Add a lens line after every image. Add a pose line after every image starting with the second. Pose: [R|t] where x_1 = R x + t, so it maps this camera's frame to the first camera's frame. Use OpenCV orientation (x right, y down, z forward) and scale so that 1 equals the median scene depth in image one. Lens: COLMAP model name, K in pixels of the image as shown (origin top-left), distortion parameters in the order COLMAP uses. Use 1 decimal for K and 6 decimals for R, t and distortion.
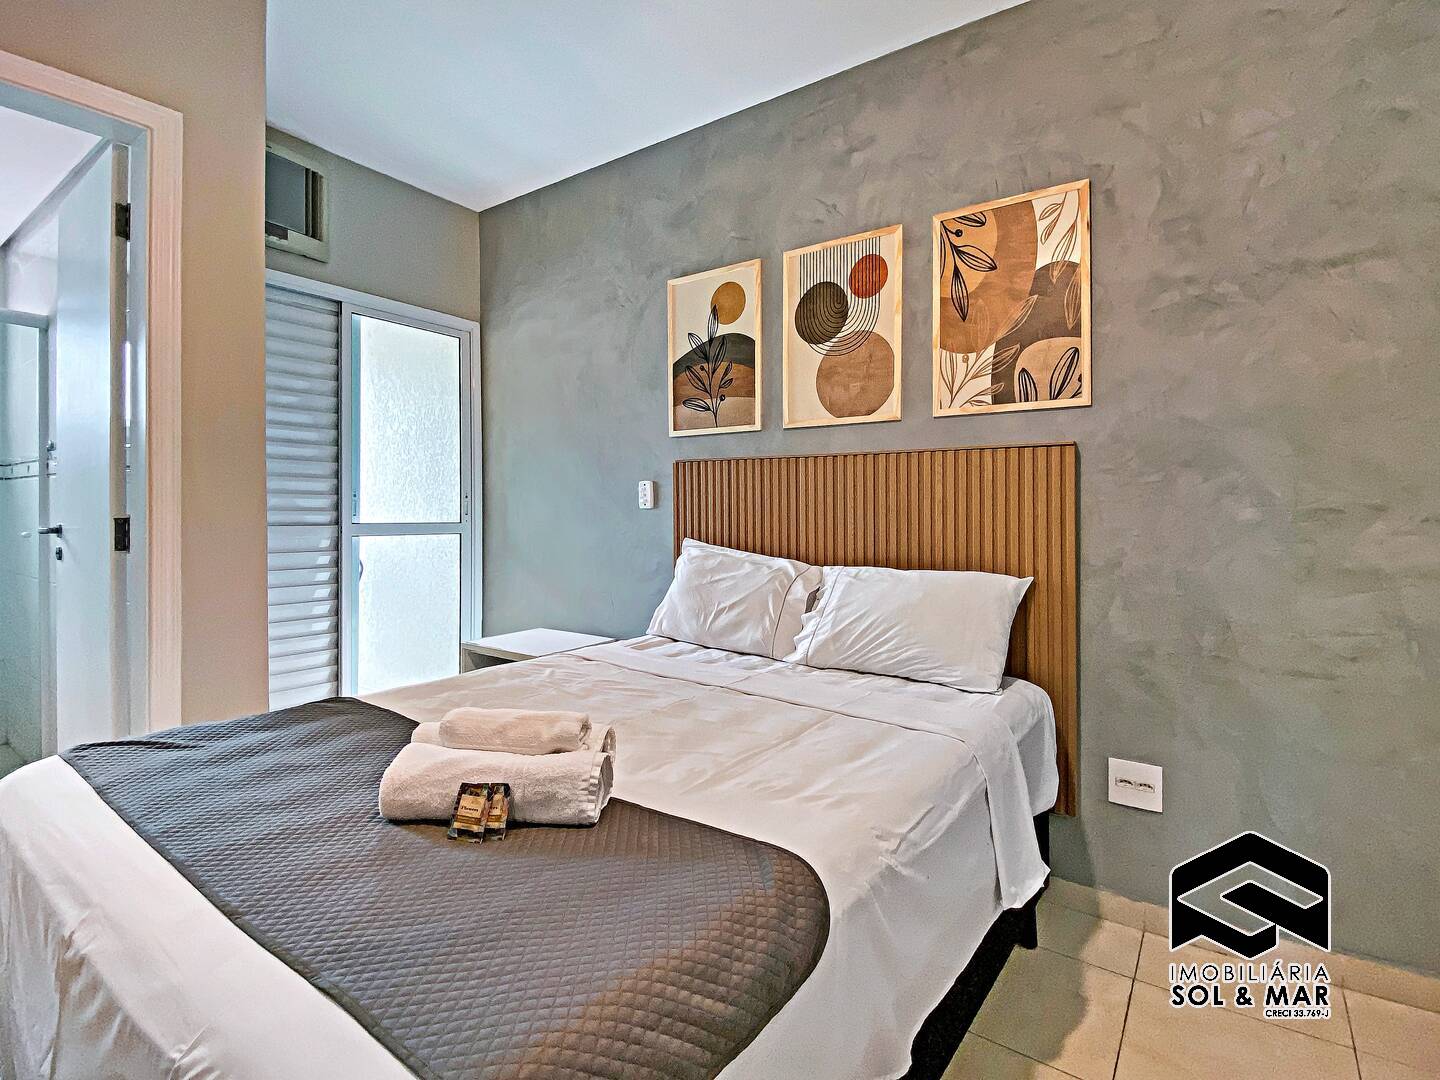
lens RADIAL K [[675.9, 0, 687.8], [0, 675.9, 554.7], [0, 0, 1]] dist [0.021718, -0.030223]
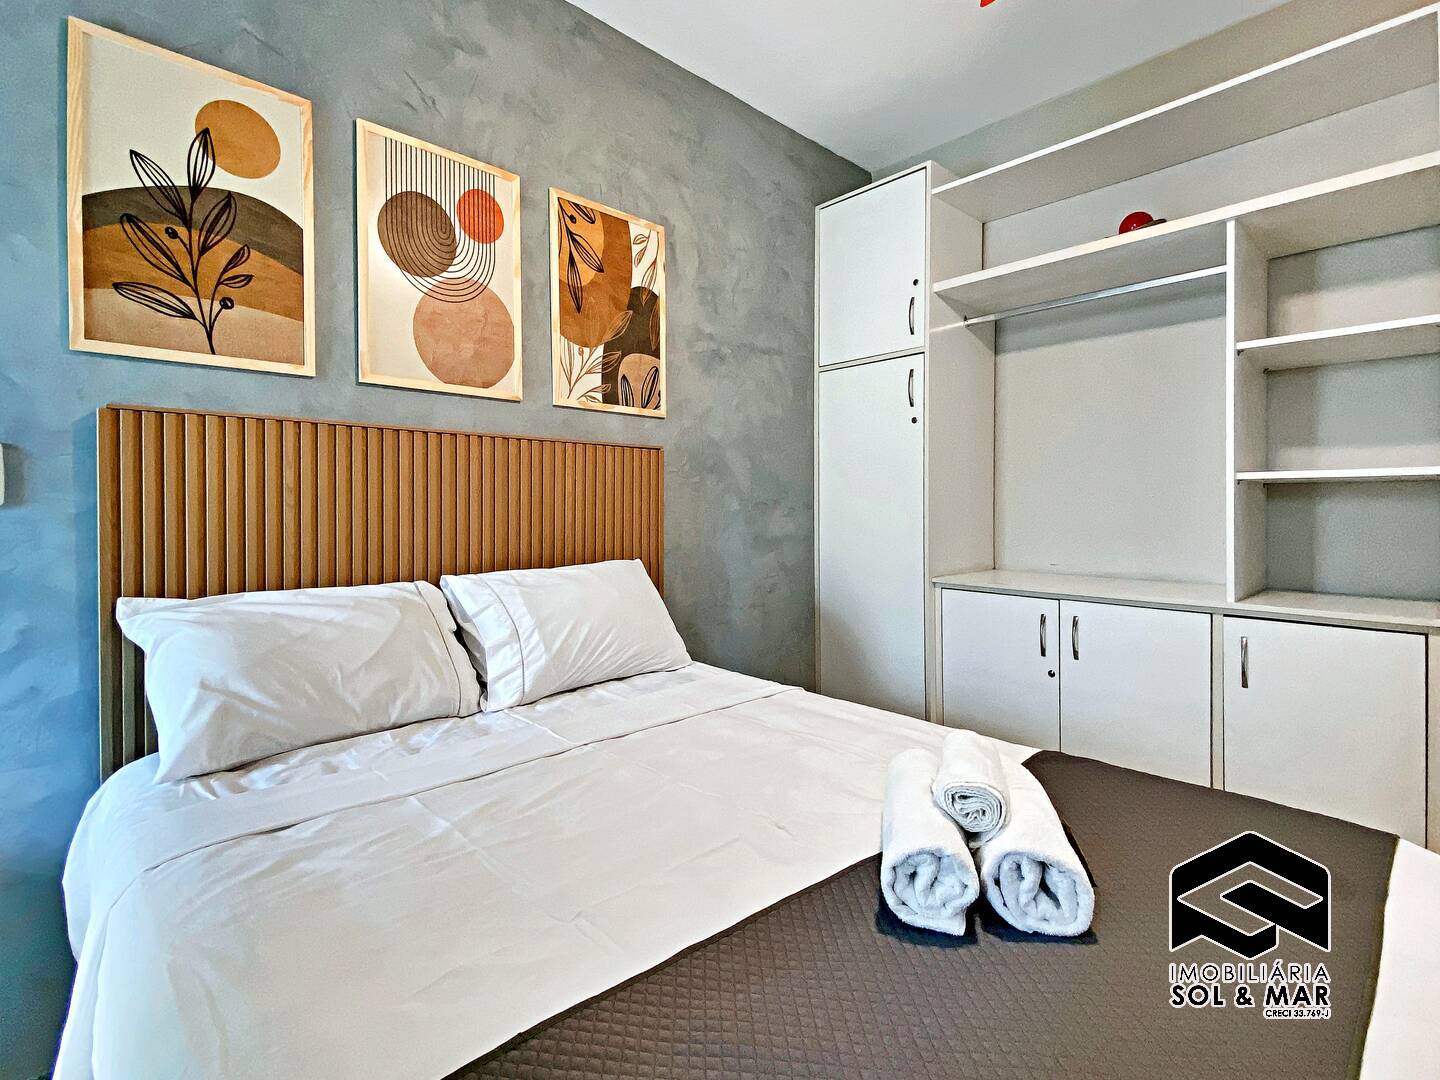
lens RADIAL K [[687.4, 0, 720.0], [0, 687.4, 540.0], [0, 0, 1]] dist [0.016243, -0.019971]
pose [[0.180803, -0.056624, 0.981888, -0.507654], [0.057099, 0.997262, 0.046997, -0.046867], [-0.981860, 0.047567, 0.183542, 0.580167]]
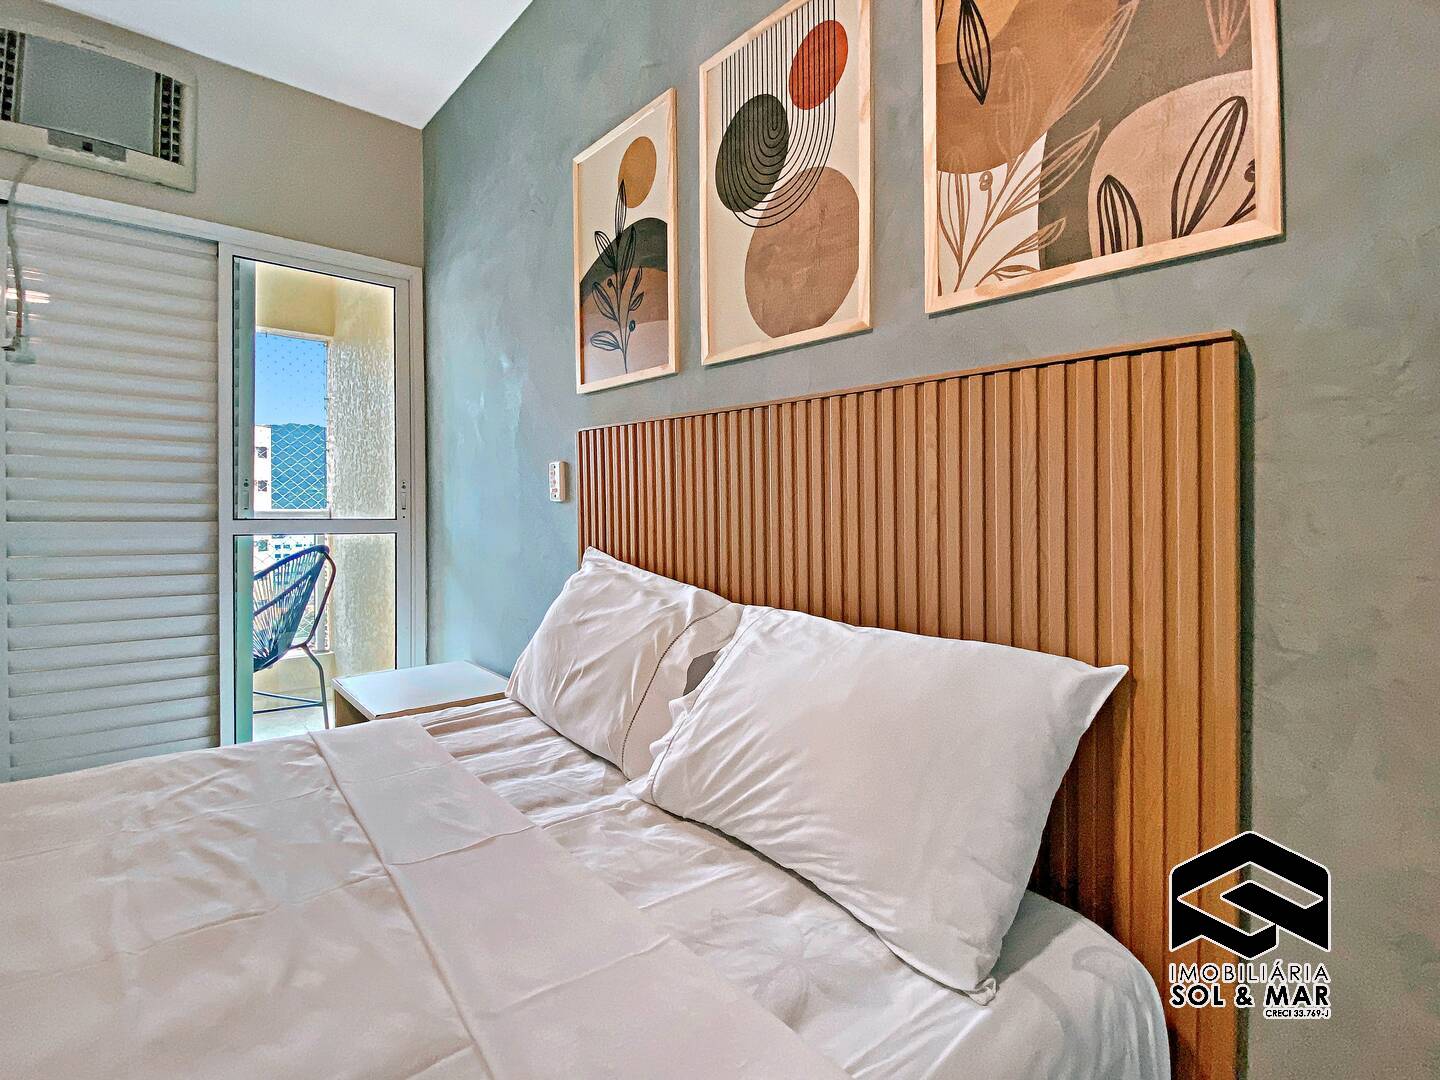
lens RADIAL K [[670.9, 0, 720.0], [0, 670.9, 540.0], [0, 0, 1]] dist [-0.001862, -0.010266]
pose [[0.976086, 0.016049, -0.216791, 0.307744], [-0.019758, 0.999693, -0.014953, -0.029054], [0.216484, 0.018879, 0.976104, 0.474324]]
